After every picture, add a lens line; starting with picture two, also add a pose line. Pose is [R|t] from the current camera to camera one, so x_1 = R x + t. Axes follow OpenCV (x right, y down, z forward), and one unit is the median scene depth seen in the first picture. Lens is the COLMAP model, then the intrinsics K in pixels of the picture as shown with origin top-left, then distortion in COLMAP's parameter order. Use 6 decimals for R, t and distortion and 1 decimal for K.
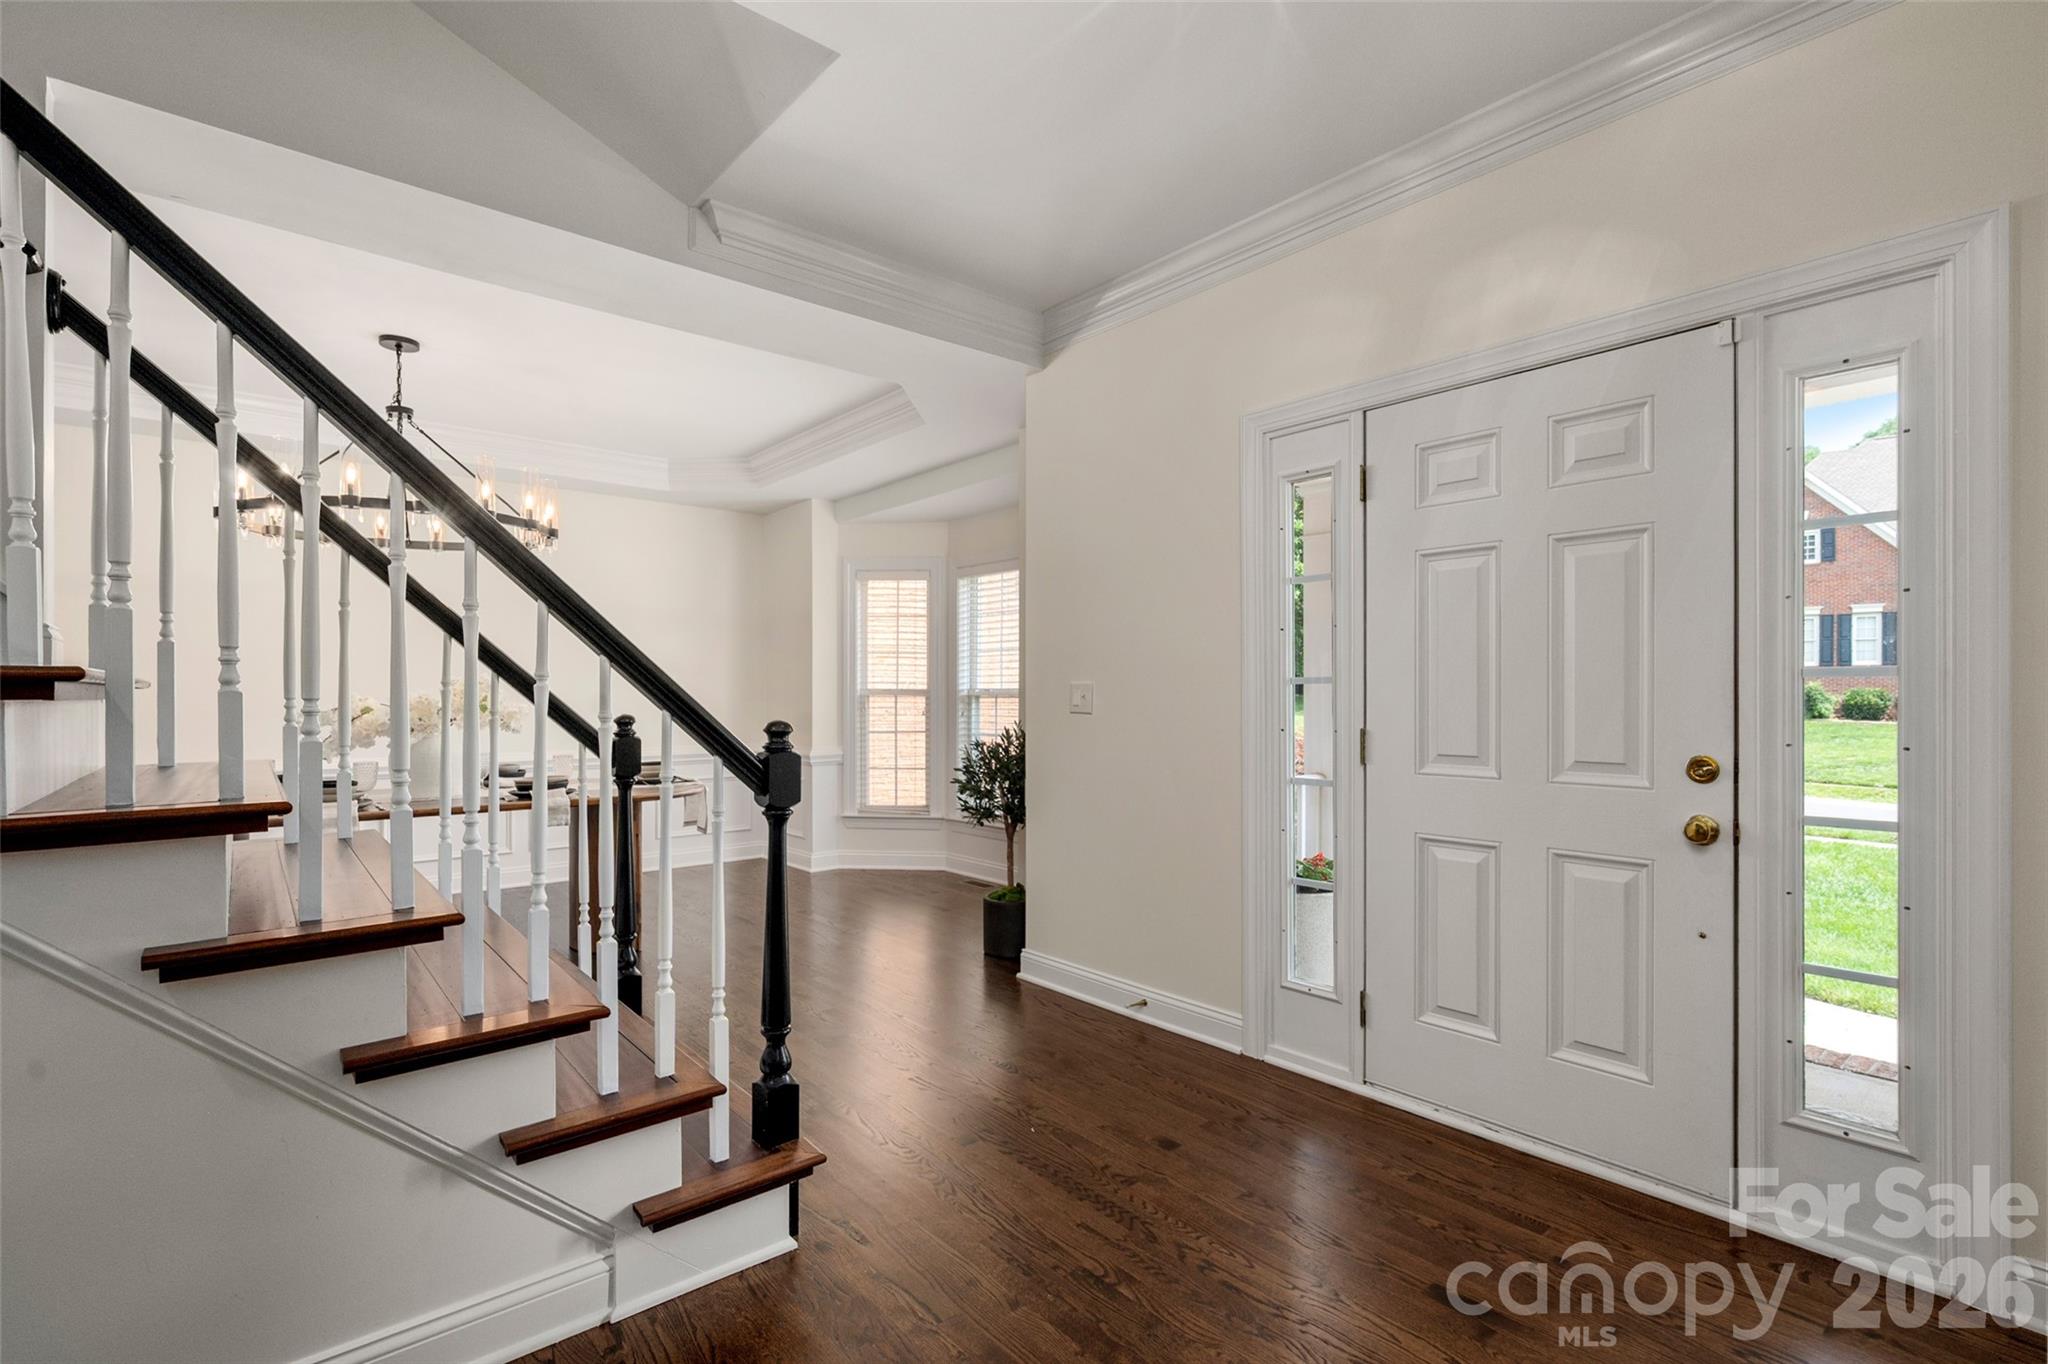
lens RADIAL K [[940.8, 0, 1024.0], [0, 940.8, 682.0], [0, 0, 1]] dist [0.000268, 0.000084]
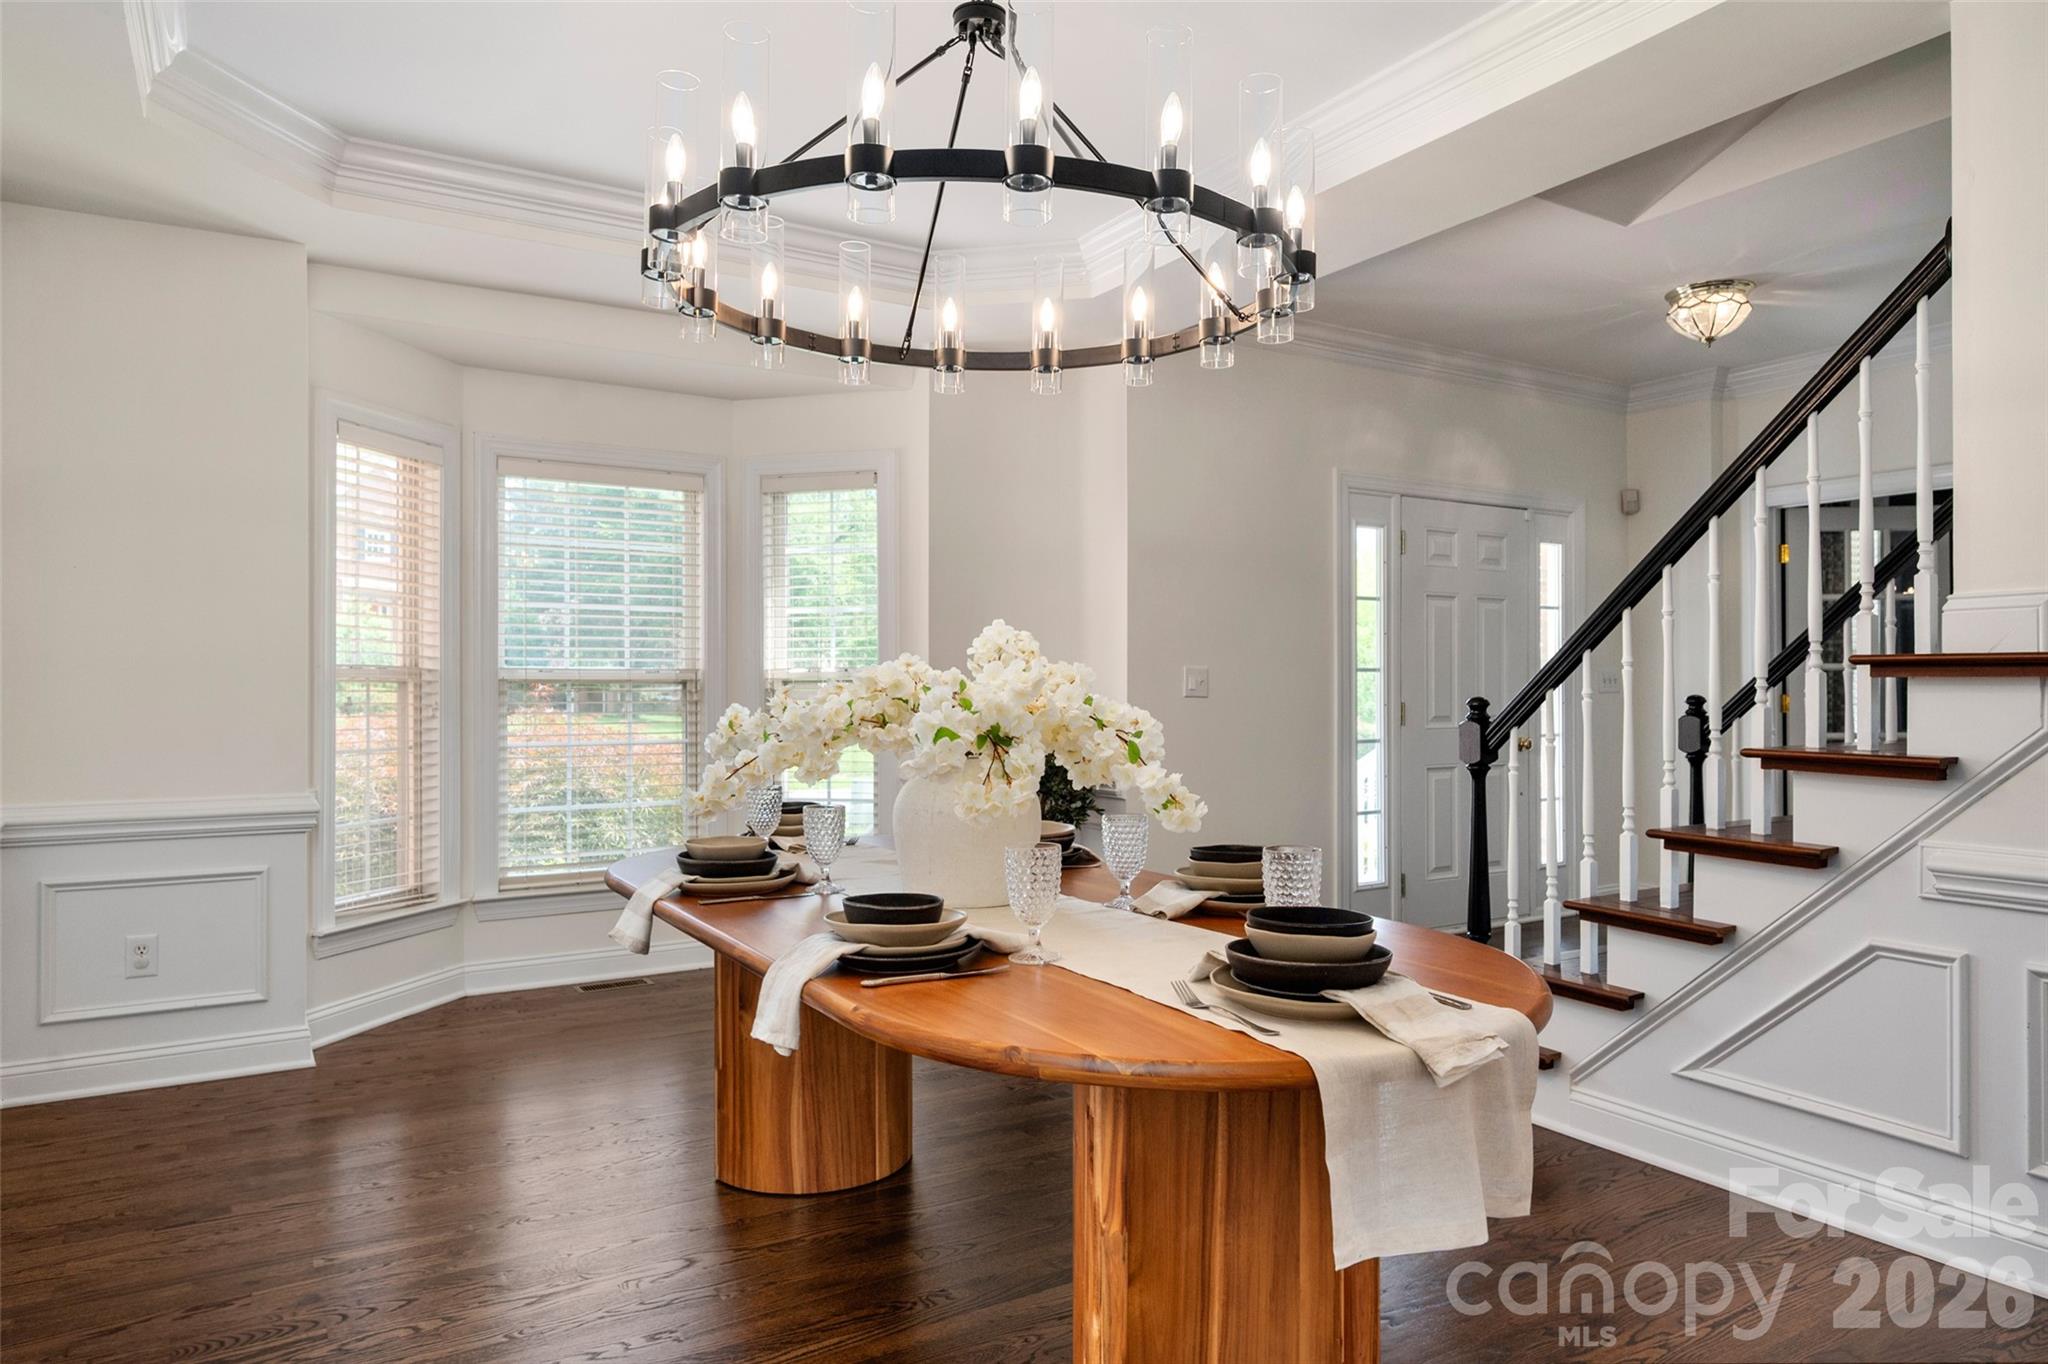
lens RADIAL K [[1245.4, 0, 1024.0], [0, 1245.4, 682.0], [0, 0, 1]] dist [-0.000241, -0.000044]
pose [[0.160797, 0.005034, 0.986975, -2.117577], [-0.010281, 0.999941, -0.003426, 0.036432], [-0.986934, -0.009596, 0.160840, 1.545075]]
